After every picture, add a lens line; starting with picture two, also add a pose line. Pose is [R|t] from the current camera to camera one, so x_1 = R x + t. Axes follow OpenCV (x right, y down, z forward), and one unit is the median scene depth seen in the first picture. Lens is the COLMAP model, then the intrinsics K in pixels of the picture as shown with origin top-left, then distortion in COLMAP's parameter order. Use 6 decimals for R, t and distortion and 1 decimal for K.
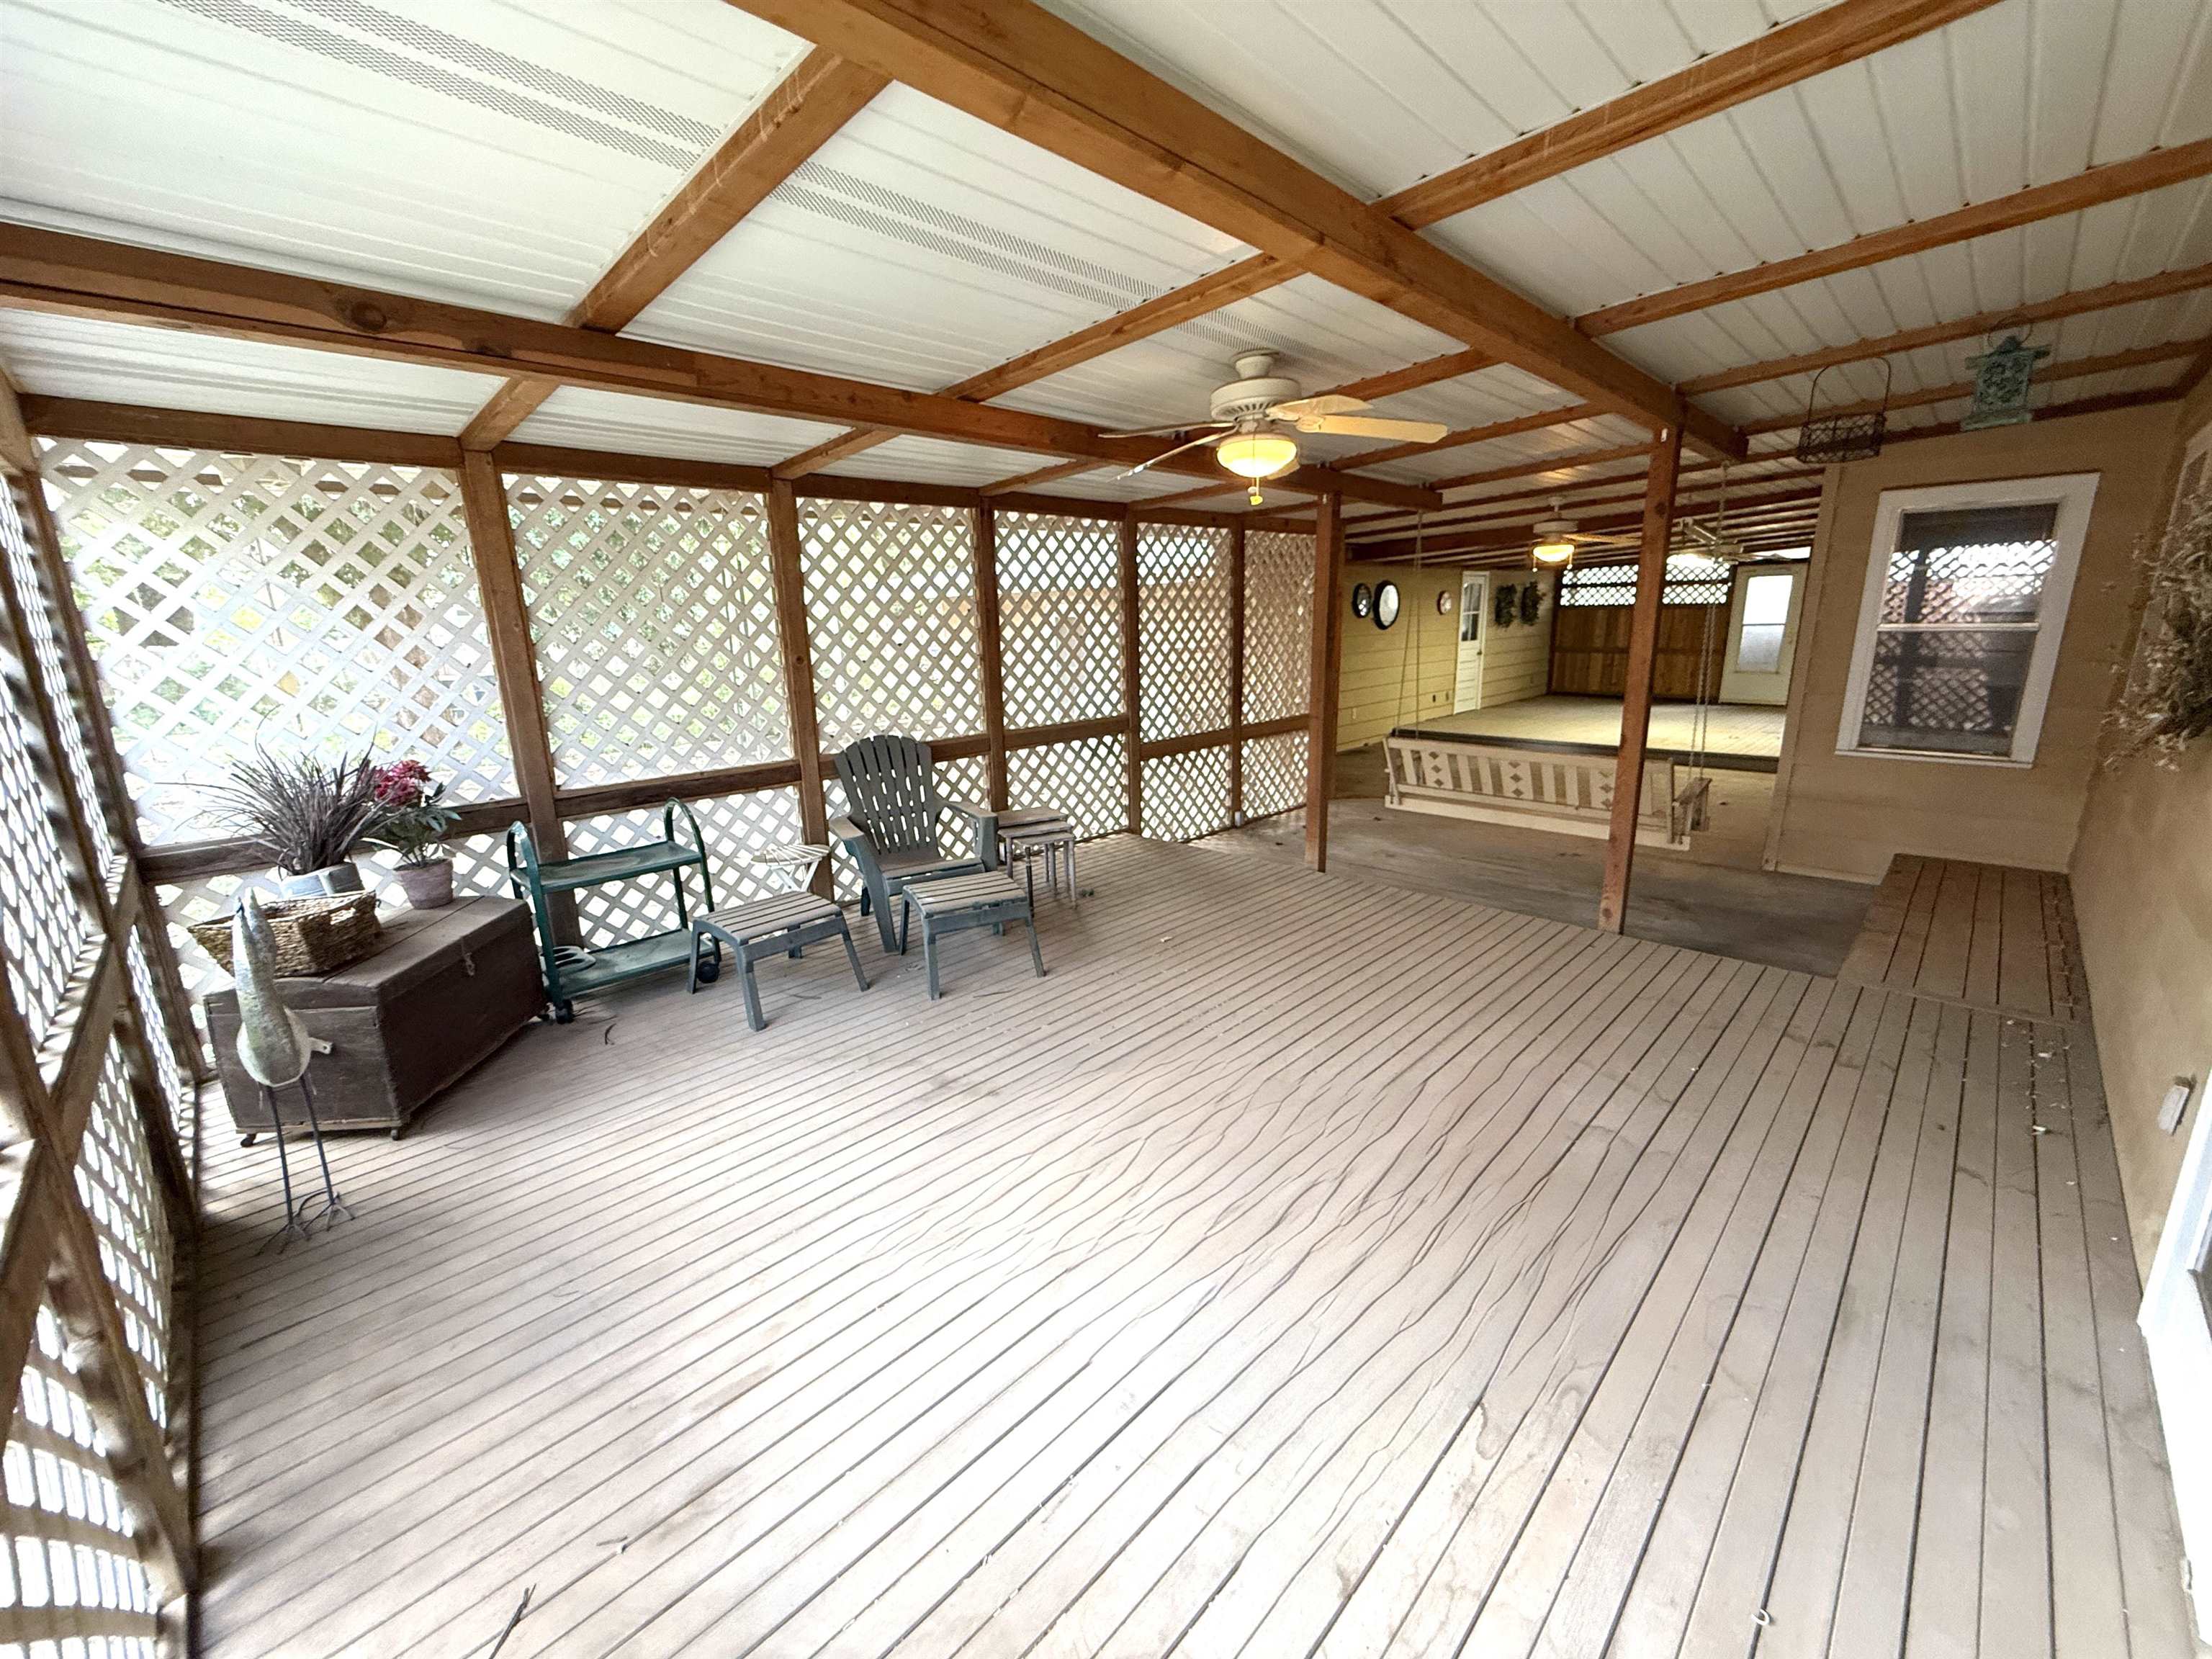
lens RADIAL K [[886.9, 0, 1102.4], [0, 886.9, 830.4], [0, 0, 1]] dist [-0.000468, 0.000110]
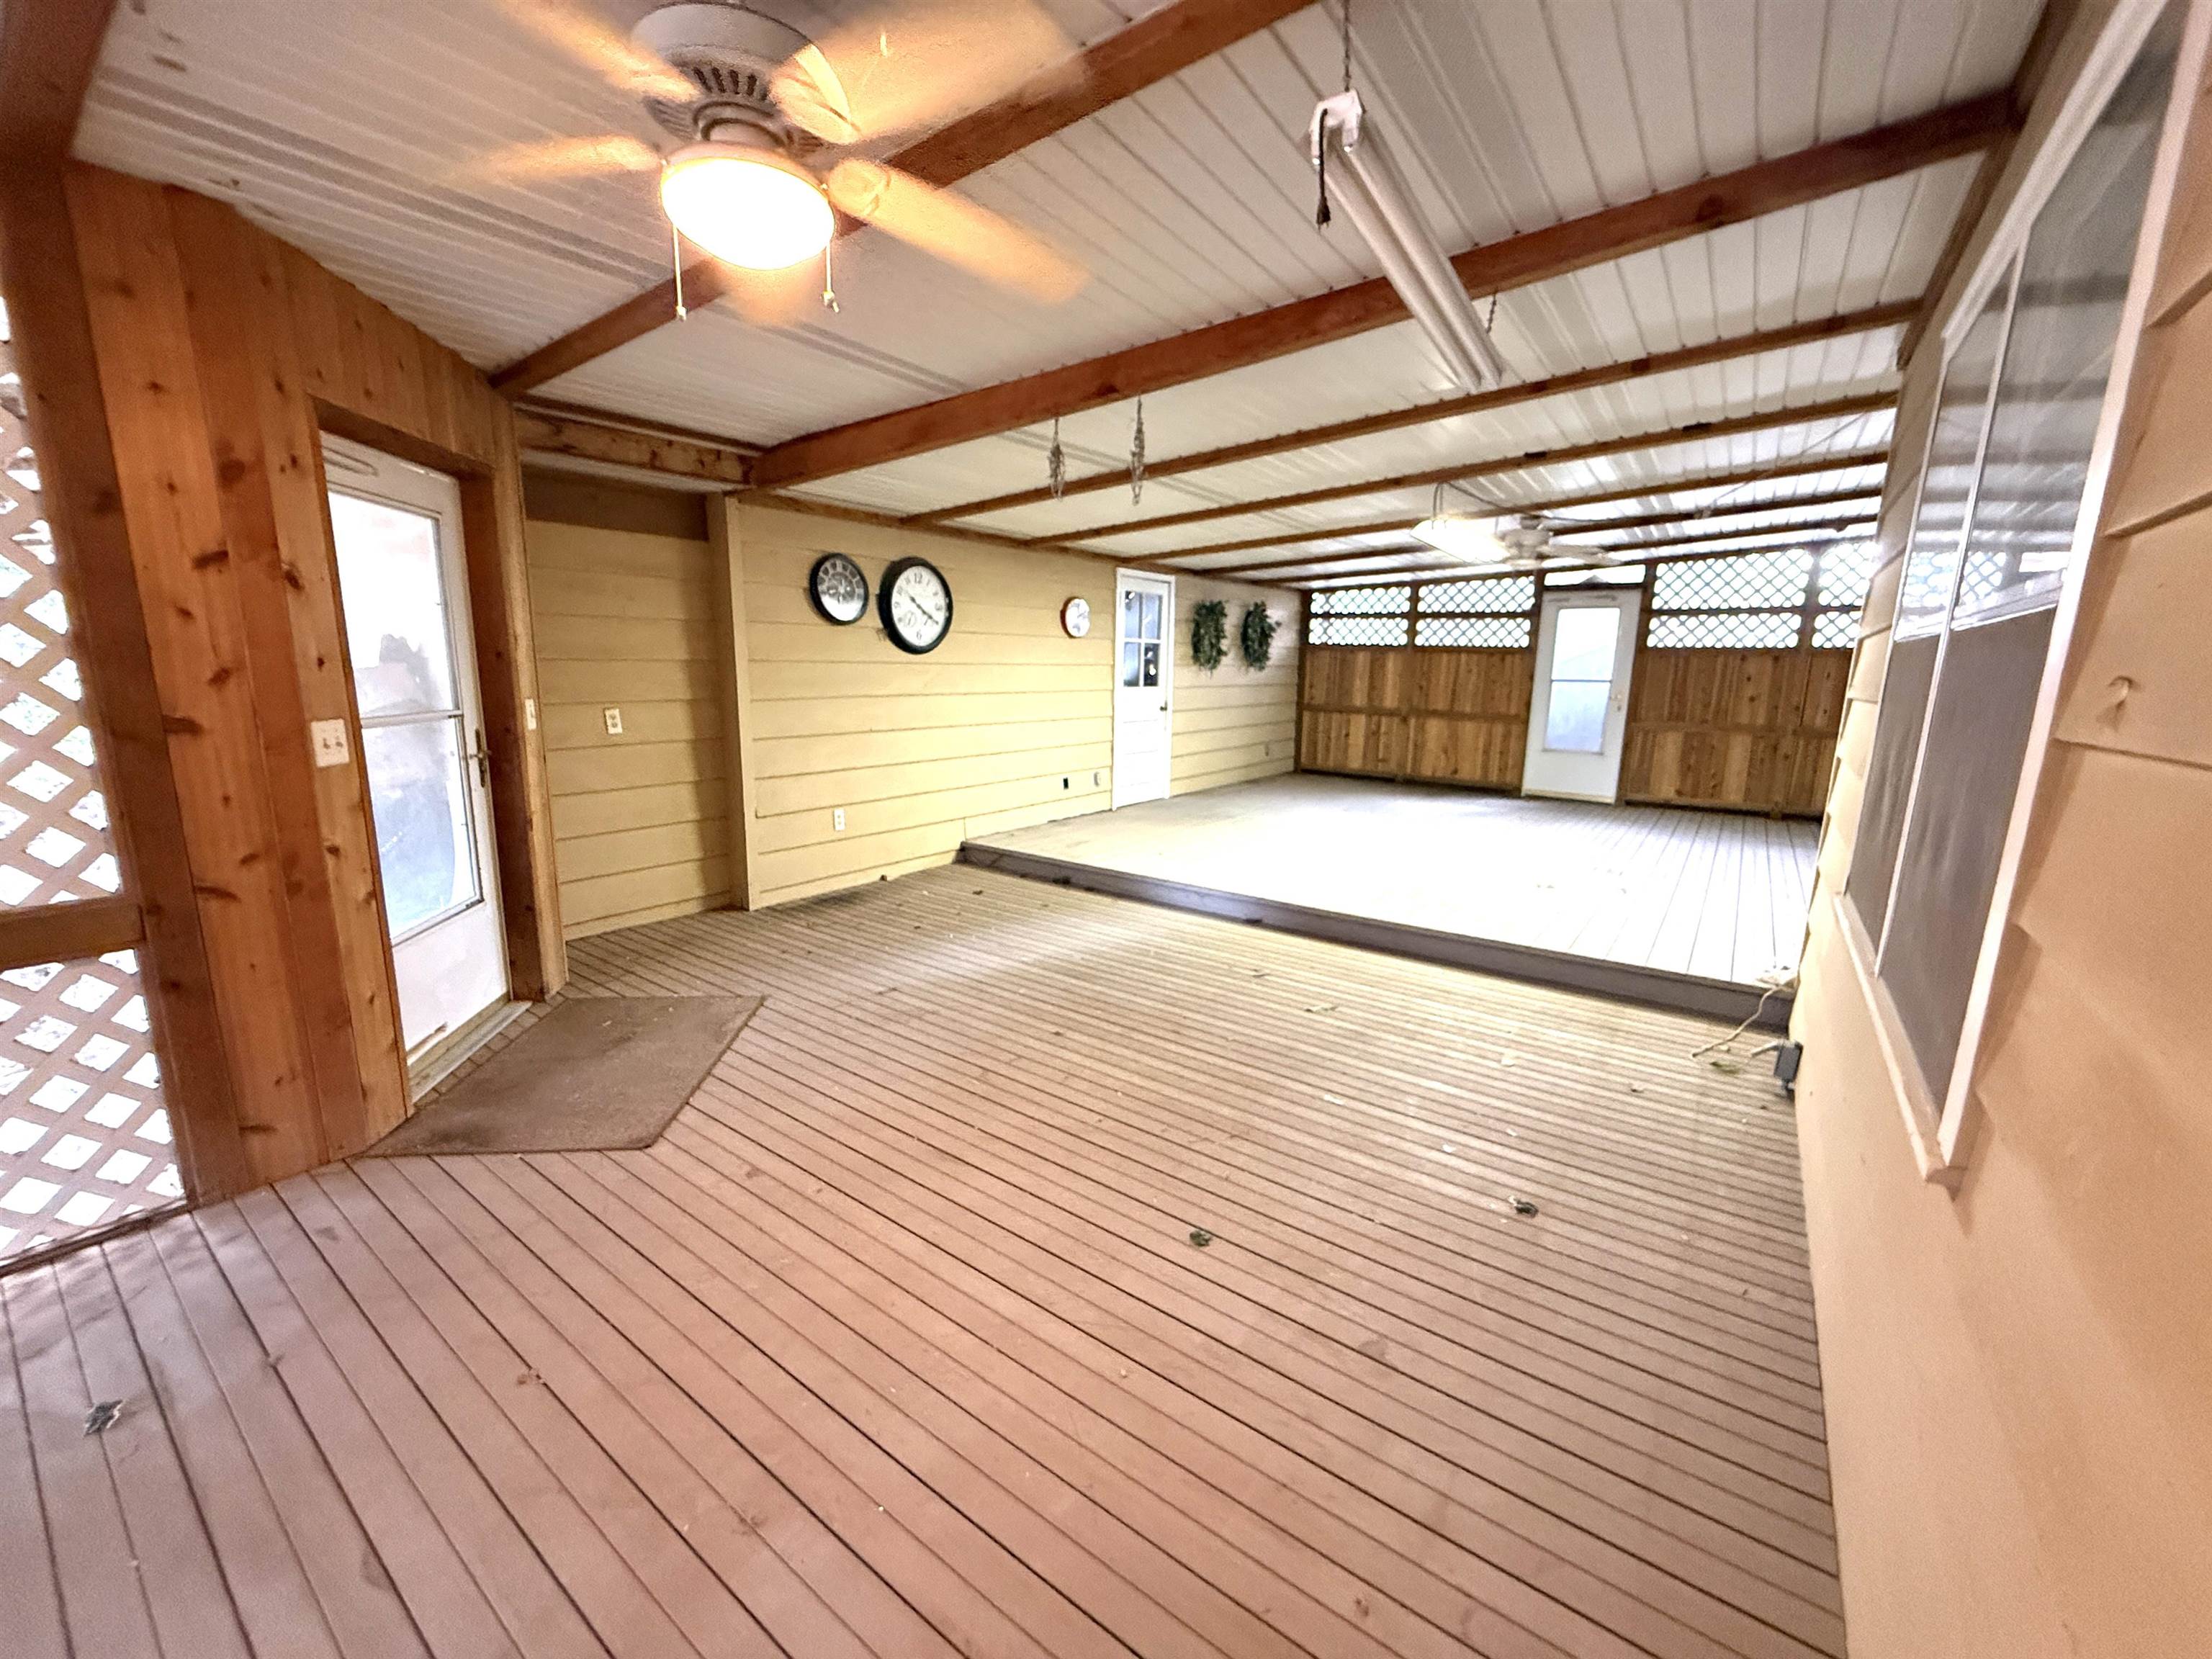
lens RADIAL K [[886.9, 0, 1116.7], [0, 886.9, 830.4], [0, 0, 1]] dist [-0.000468, 0.000110]
pose [[0.985885, 0.013296, 0.166898, 0.282596], [-0.005185, 0.998788, -0.048943, -0.083049], [-0.167347, 0.047387, 0.984759, 0.393528]]
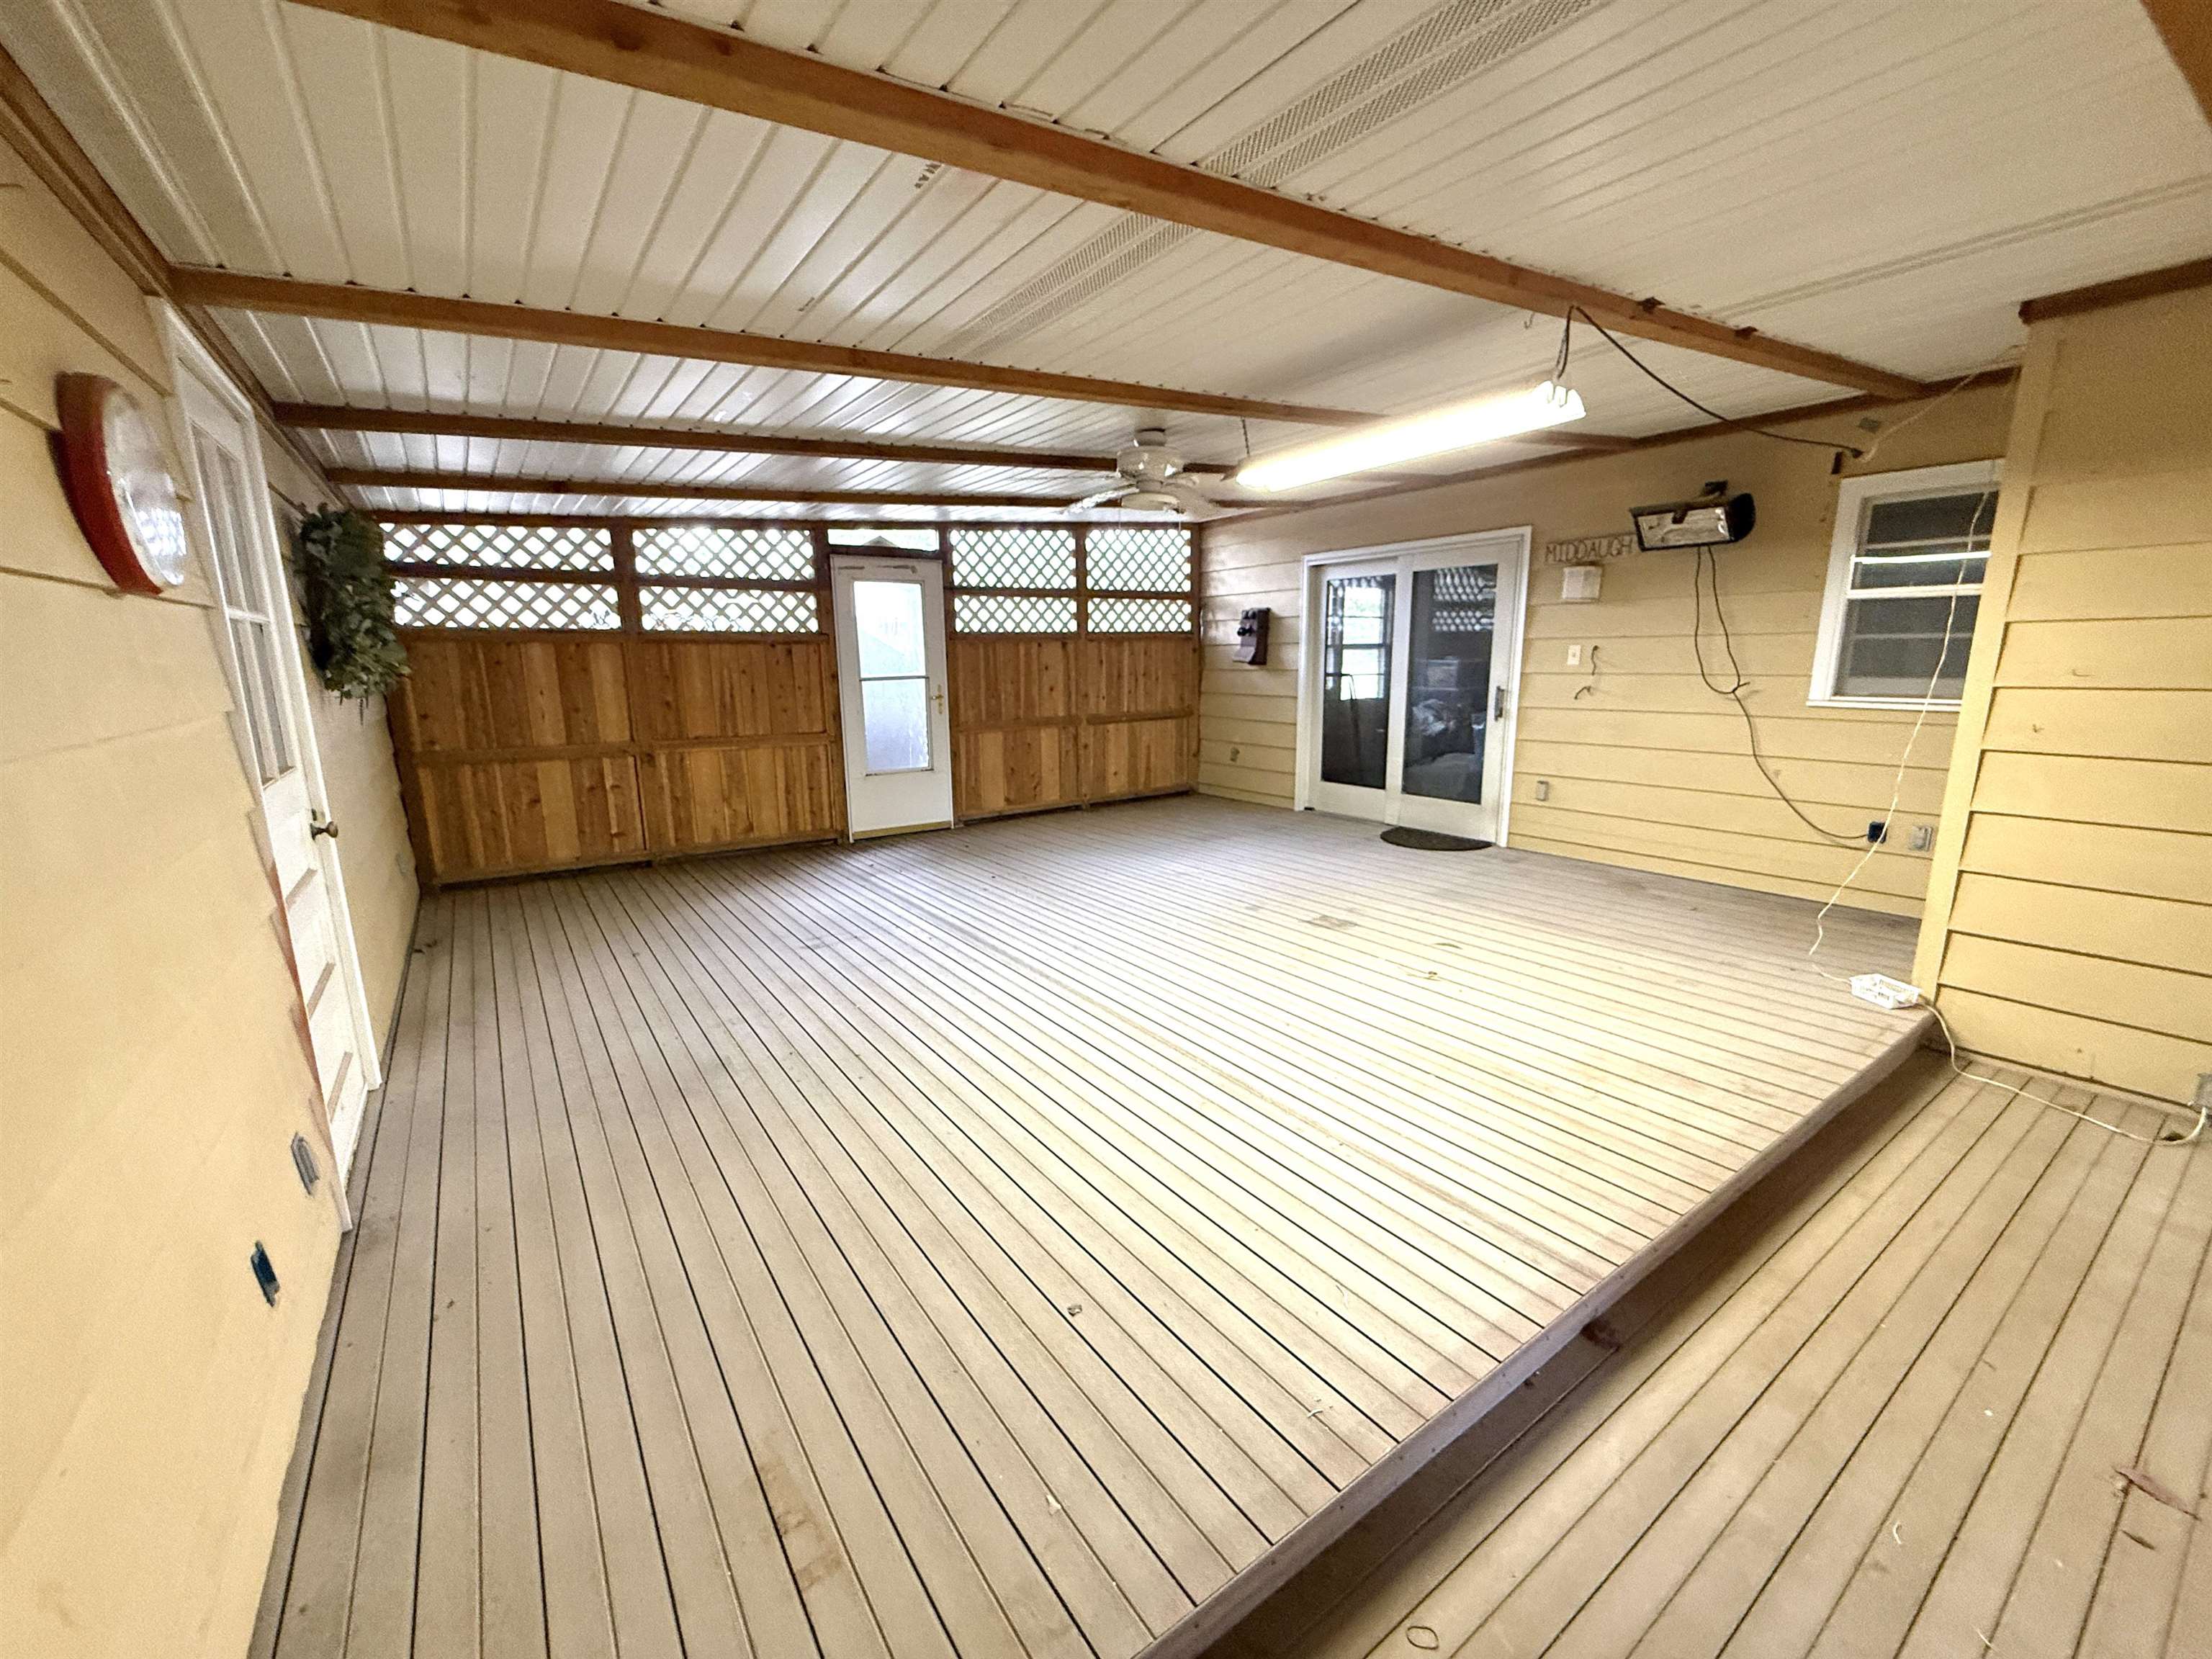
lens RADIAL K [[886.9, 0, 1101.7], [0, 886.9, 835.3], [0, 0, 1]] dist [-0.000468, 0.000110]
pose [[0.178150, -0.175122, 0.968295, 0.256817], [0.238438, 0.962392, 0.130186, -0.175910], [-0.954678, 0.207686, 0.213206, 0.763298]]
